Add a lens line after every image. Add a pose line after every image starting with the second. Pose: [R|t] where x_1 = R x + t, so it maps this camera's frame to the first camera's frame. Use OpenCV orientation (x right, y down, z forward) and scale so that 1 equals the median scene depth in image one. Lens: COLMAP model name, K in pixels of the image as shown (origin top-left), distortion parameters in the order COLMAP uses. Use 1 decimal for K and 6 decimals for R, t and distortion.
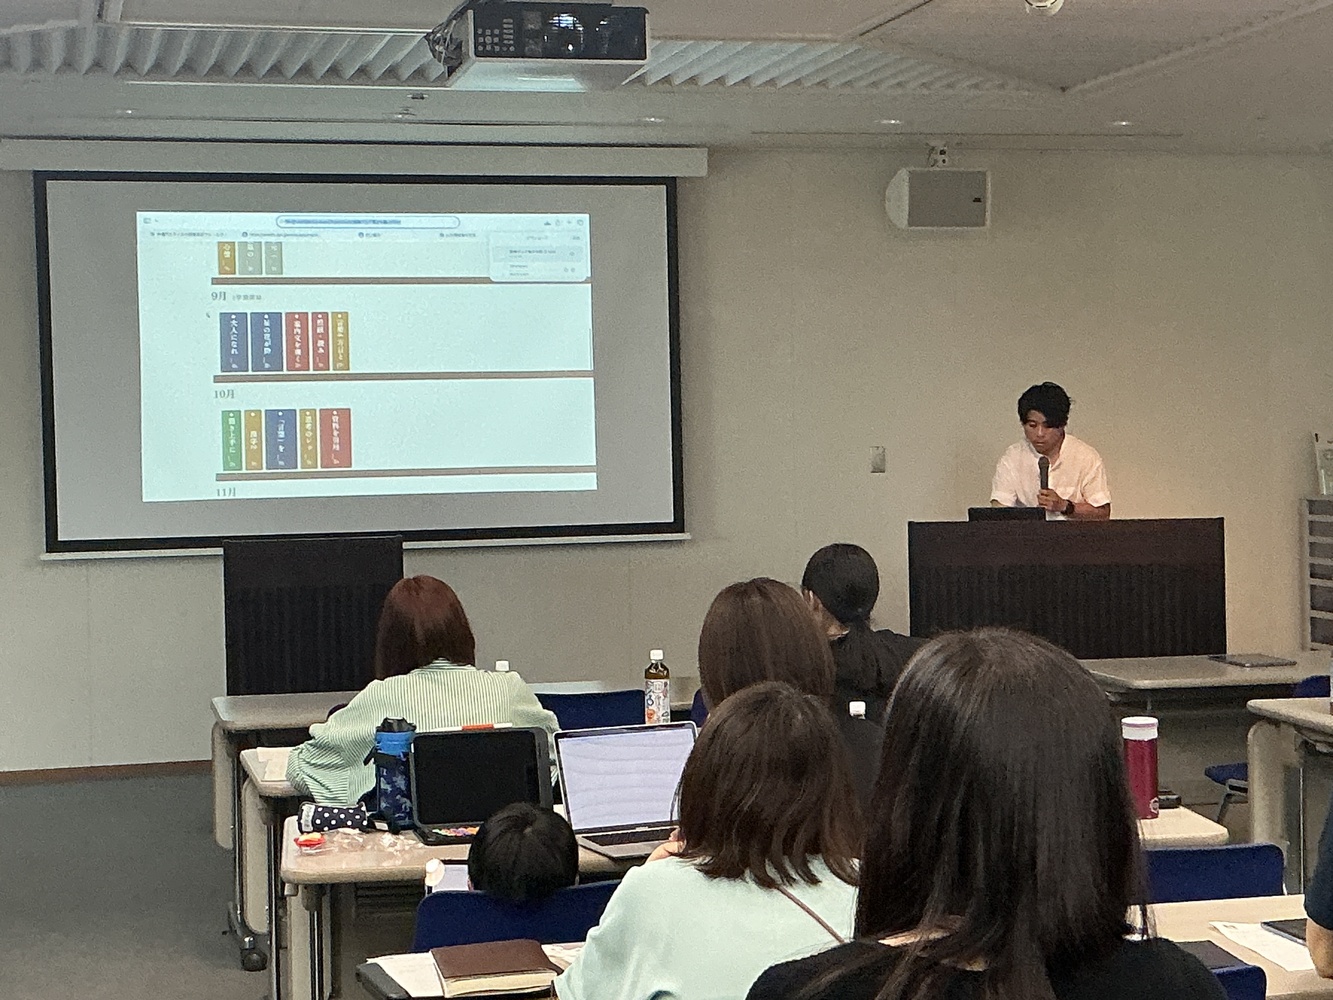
lens RADIAL K [[2697.0, 0, 671.0], [0, 2697.0, 504.0], [0, 0, 1]] dist [0.192827, 0.000000]
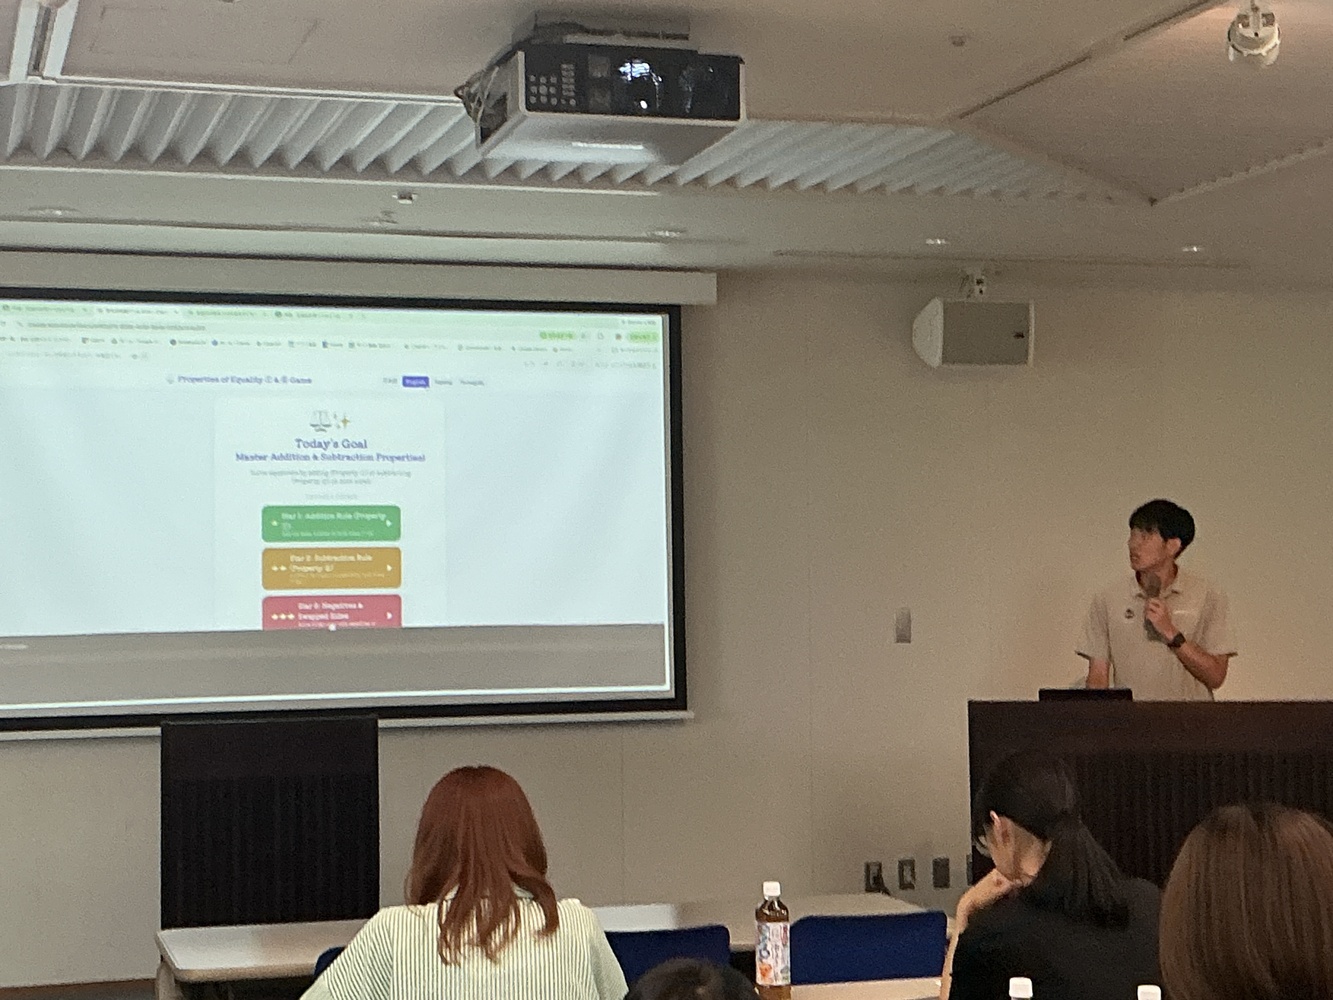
lens RADIAL K [[2567.6, 0, 668.0], [0, 2567.6, 505.0], [0, 0, 1]] dist [0.173941, 0.000000]
pose [[0.998708, 0.009743, 0.049870, -0.061210], [-0.006623, 0.998032, -0.062362, -0.004984], [-0.050379, 0.061951, 0.996807, 0.241006]]
